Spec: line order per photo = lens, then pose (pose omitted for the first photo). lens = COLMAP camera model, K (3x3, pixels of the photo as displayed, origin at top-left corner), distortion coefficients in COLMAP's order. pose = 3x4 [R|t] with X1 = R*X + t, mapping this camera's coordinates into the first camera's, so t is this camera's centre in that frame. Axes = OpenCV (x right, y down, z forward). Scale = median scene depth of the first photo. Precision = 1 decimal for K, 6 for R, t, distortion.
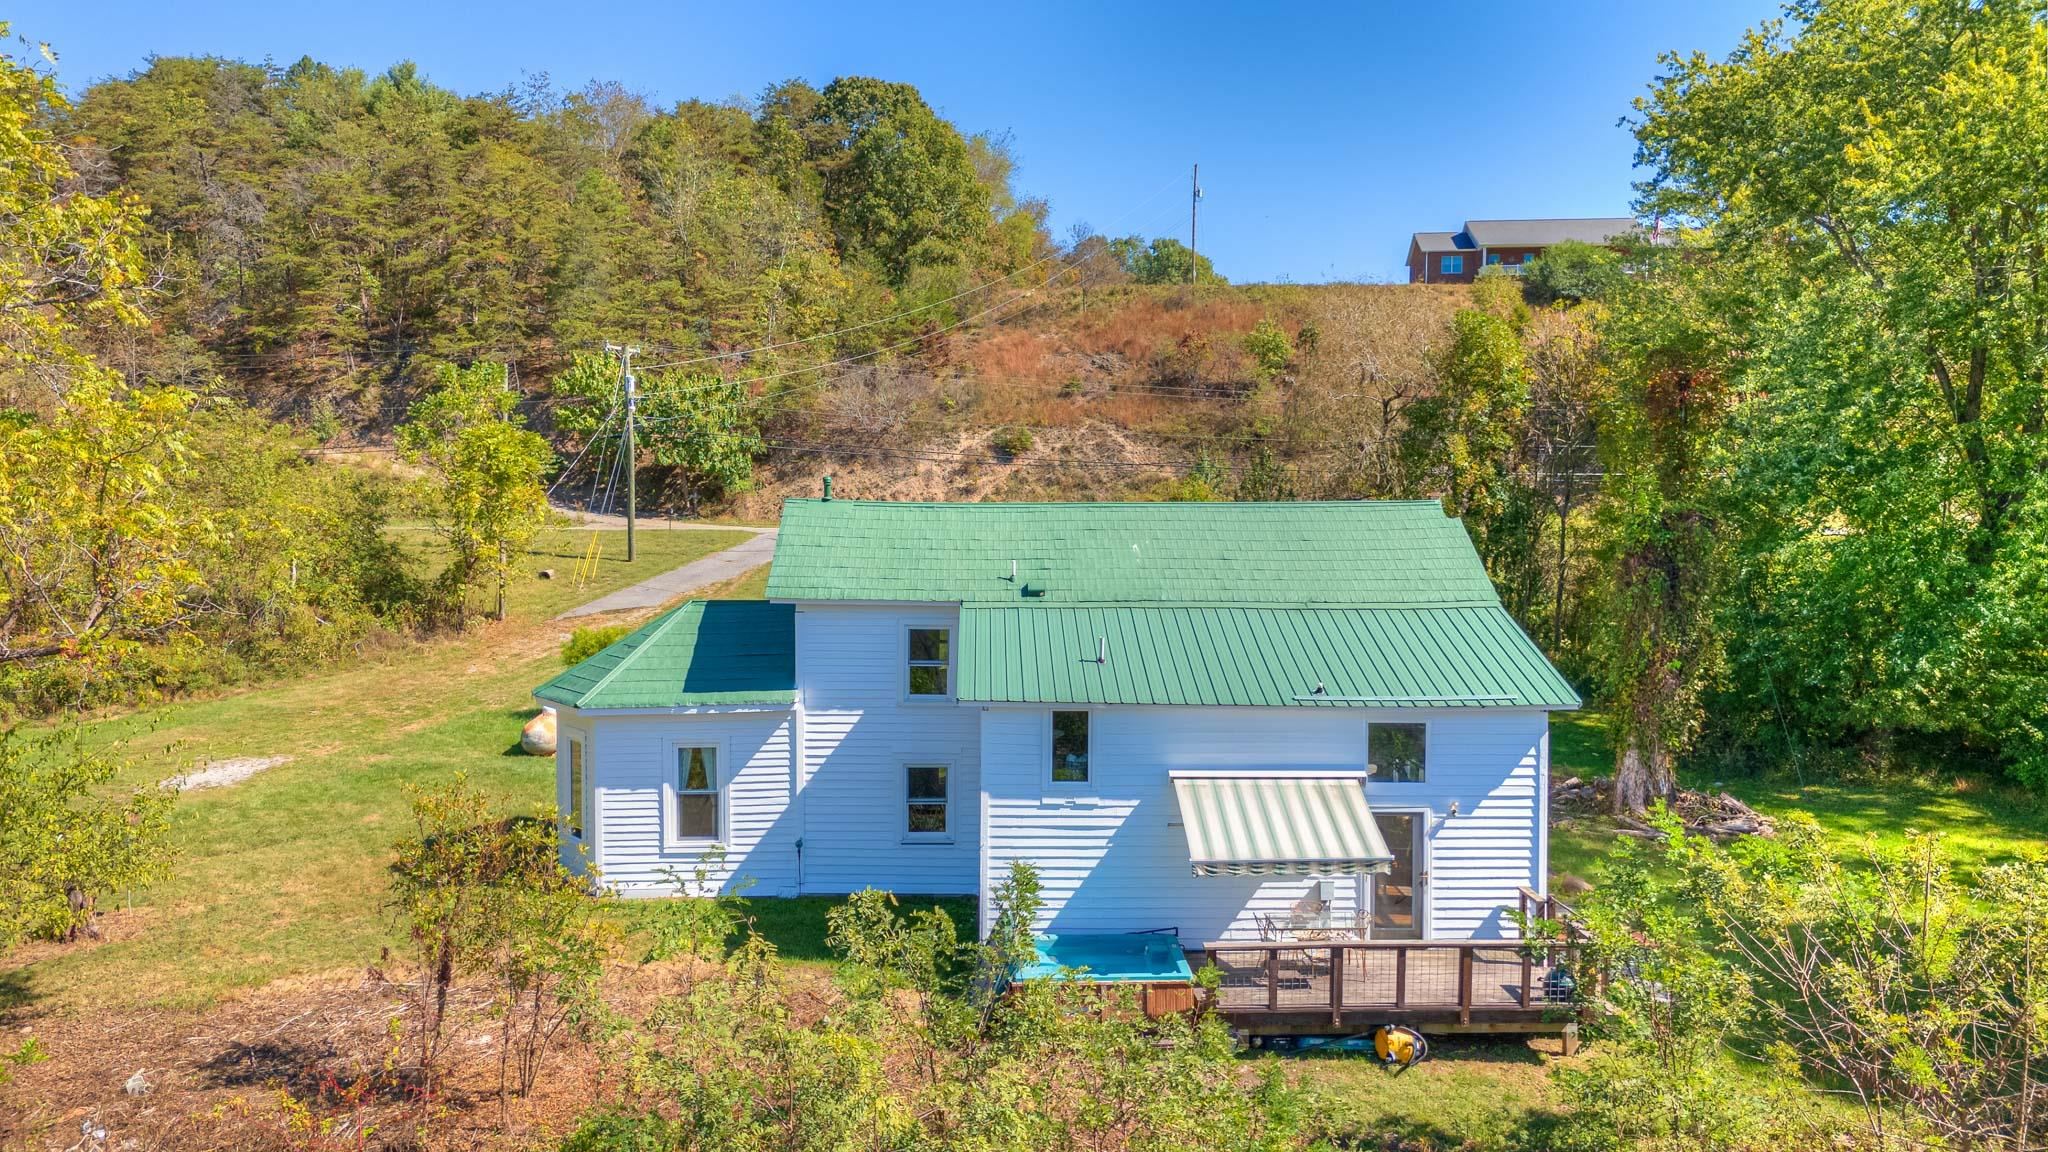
lens RADIAL K [[1511.0, 0, 1017.7], [0, 1511.0, 577.2], [0, 0, 1]] dist [0.059735, -0.081127]
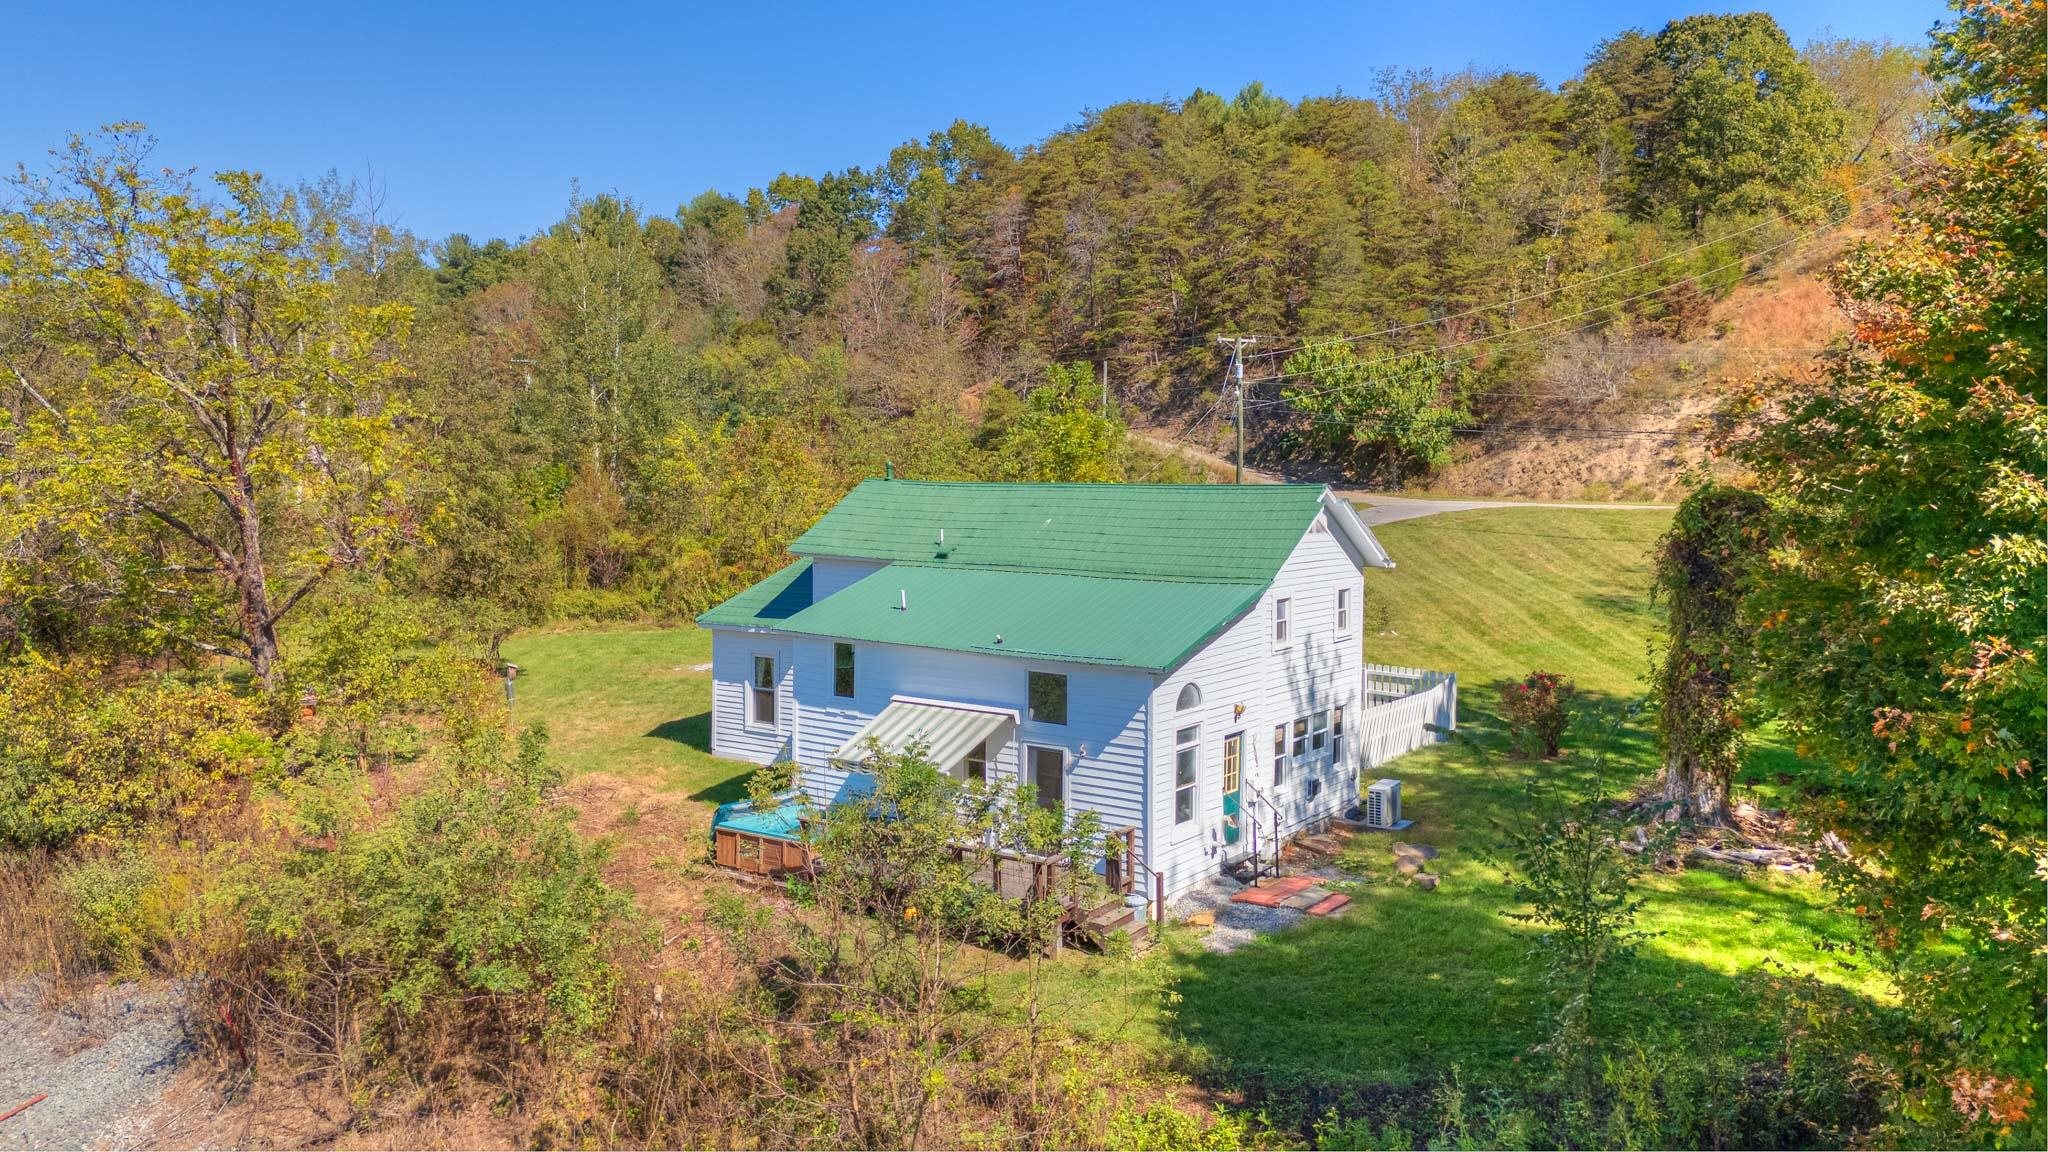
lens RADIAL K [[1511.0, 0, 1017.7], [0, 1511.0, 577.2], [0, 0, 1]] dist [0.059735, -0.081127]
pose [[0.782686, 0.044472, -0.620826, 0.229475], [-0.031871, 0.998999, 0.031382, -0.003683], [0.621600, -0.004776, 0.783320, 0.014236]]
